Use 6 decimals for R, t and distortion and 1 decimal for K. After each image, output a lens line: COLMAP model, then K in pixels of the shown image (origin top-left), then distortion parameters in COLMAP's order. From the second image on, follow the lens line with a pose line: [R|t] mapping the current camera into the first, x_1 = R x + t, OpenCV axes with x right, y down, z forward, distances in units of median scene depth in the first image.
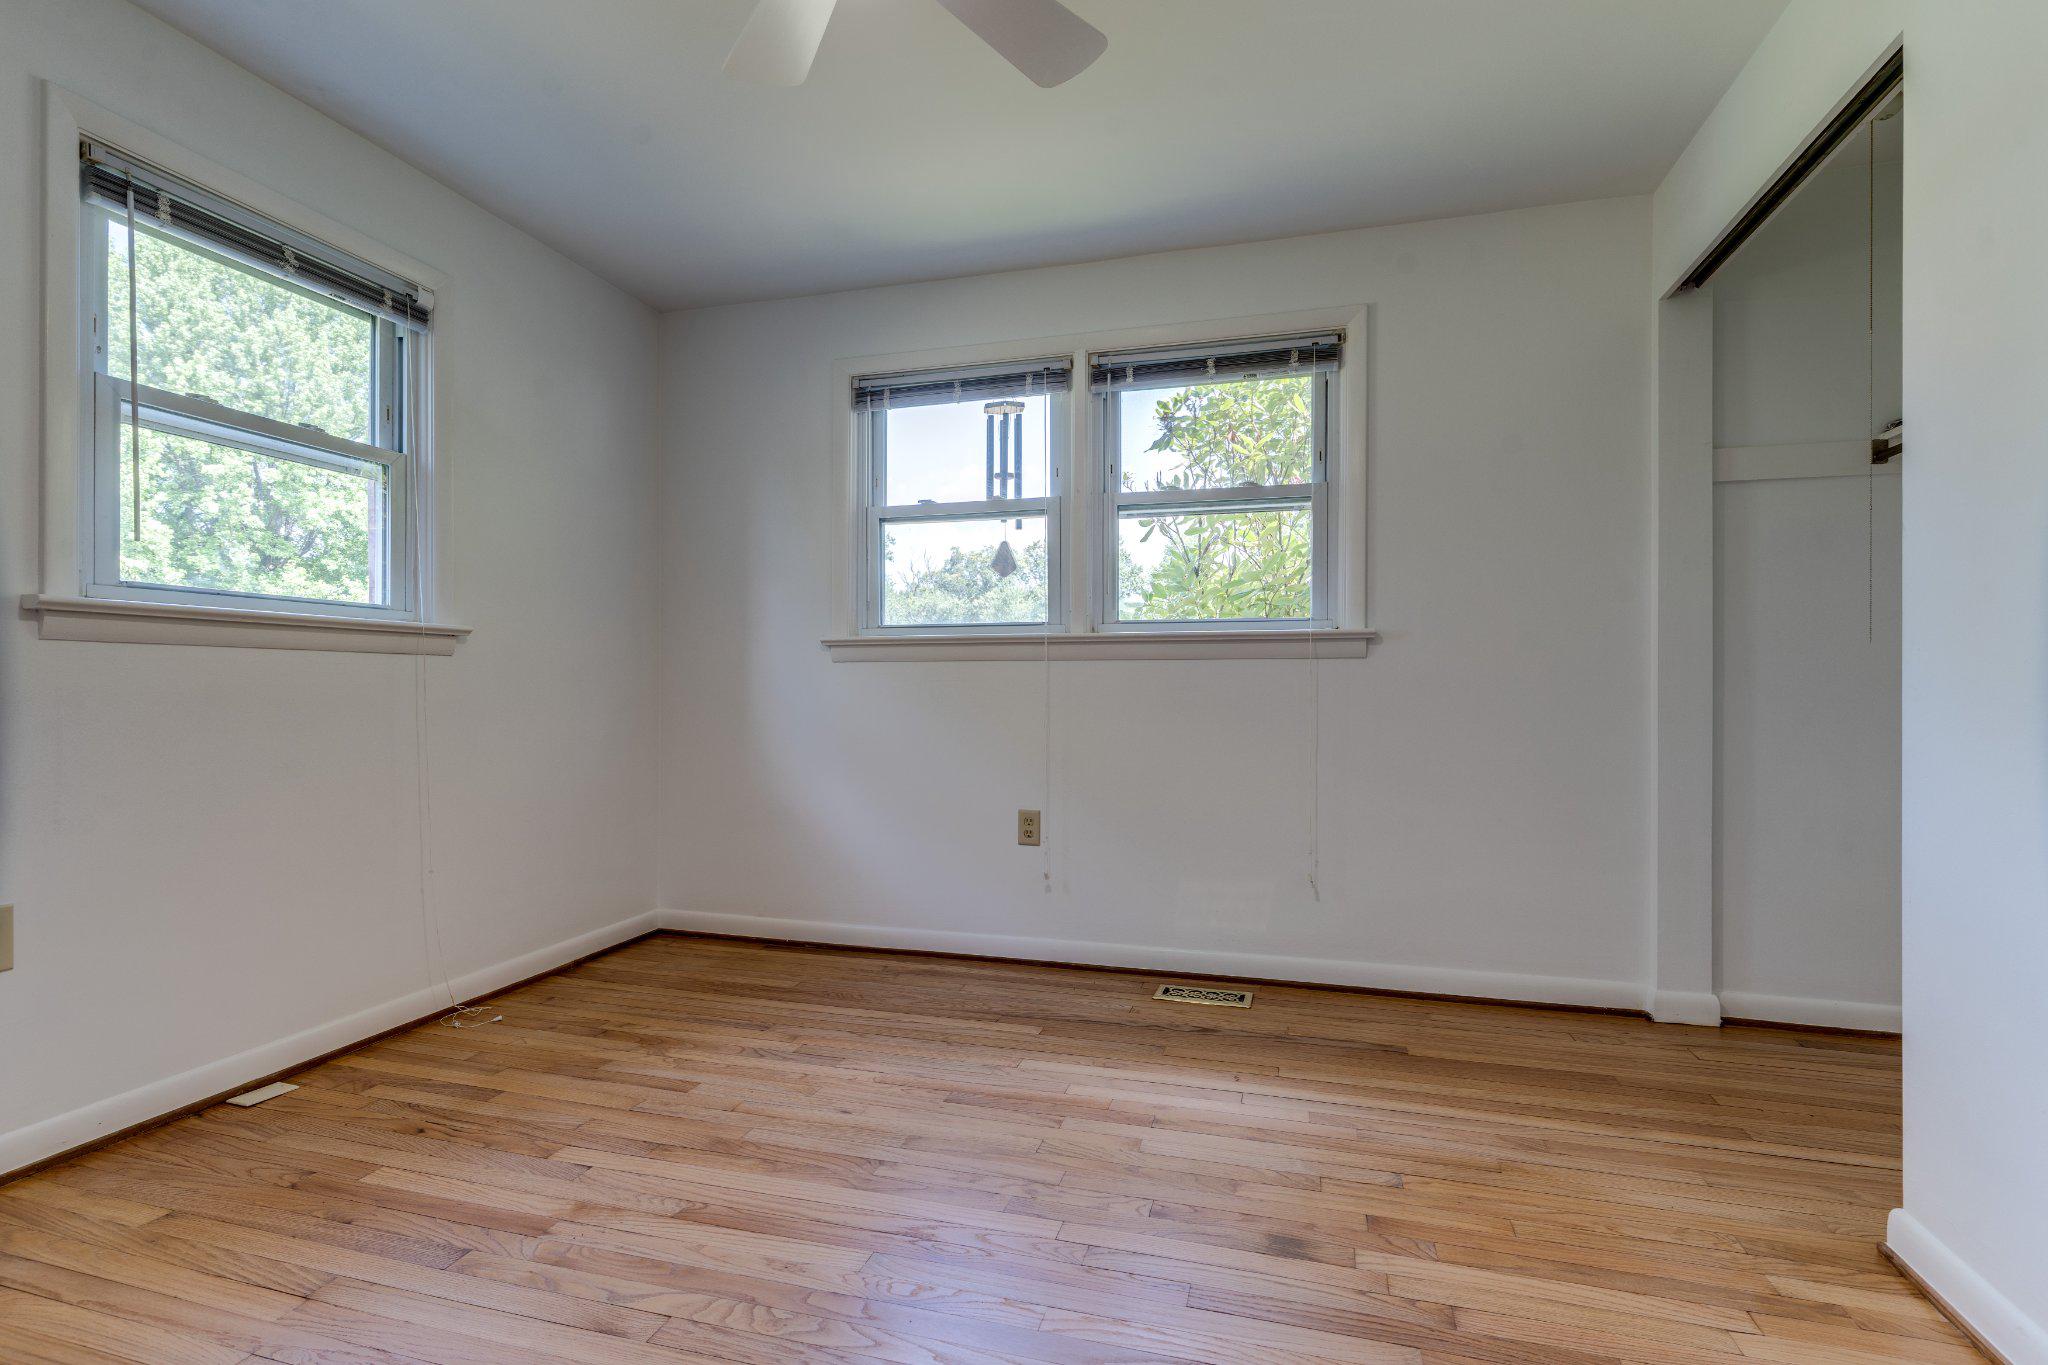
lens RADIAL K [[978.7, 0, 1019.2], [0, 978.7, 680.9], [0, 0, 1]] dist [0.001539, 0.000597]
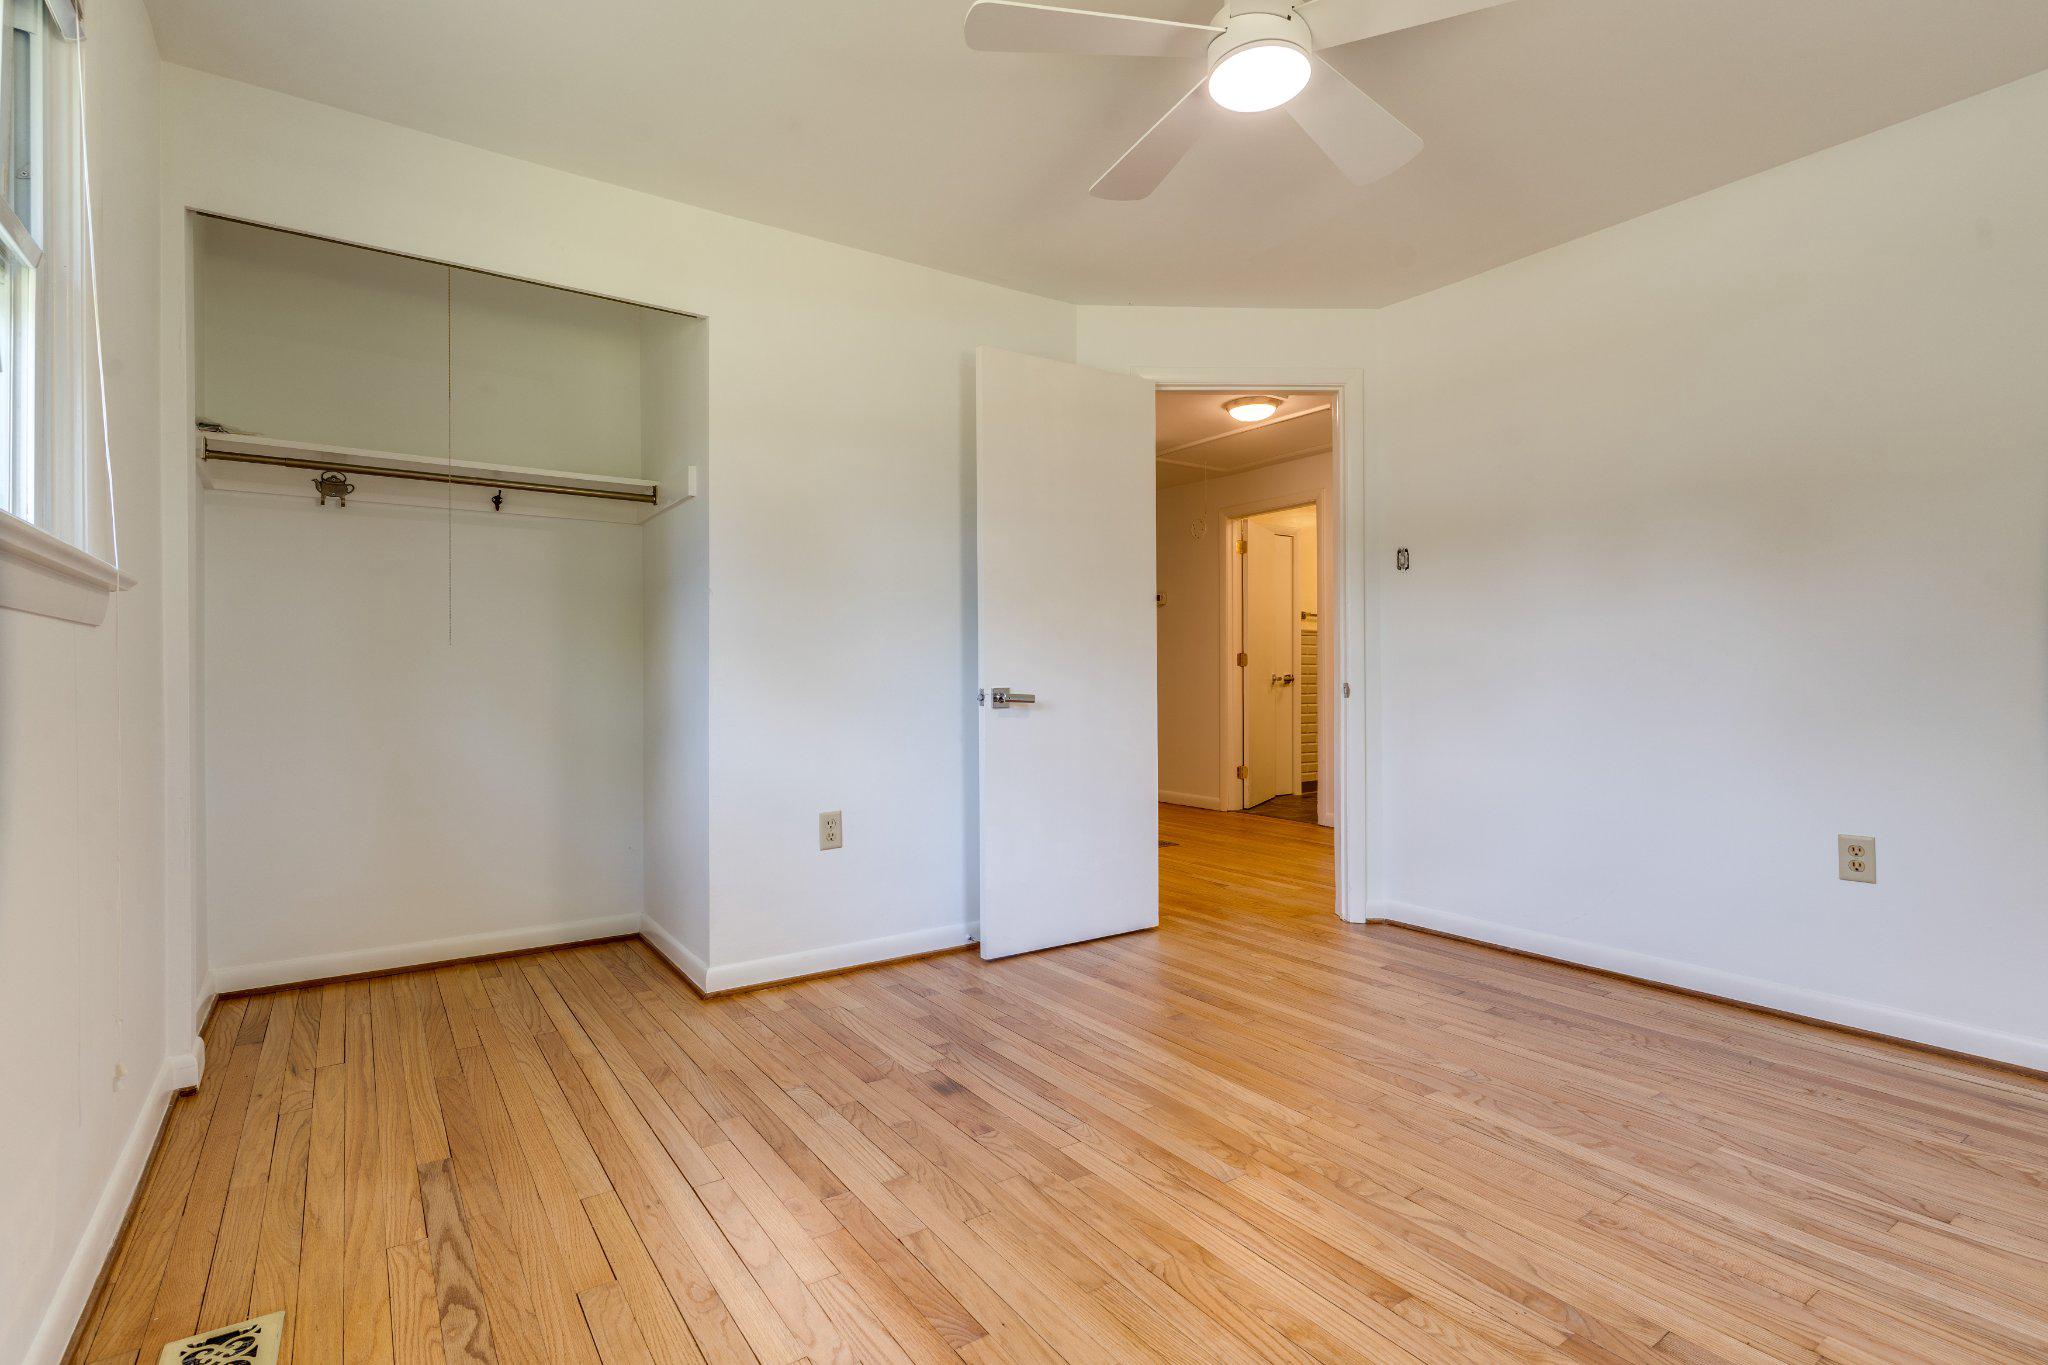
lens RADIAL K [[978.7, 0, 1019.2], [0, 978.7, 680.9], [0, 0, 1]] dist [0.001539, 0.000597]
pose [[-0.778241, -0.000061, 0.627966, -0.614111], [-0.001604, 0.999997, -0.001892, 0.008483], [-0.627964, -0.002480, -0.778239, 1.851892]]
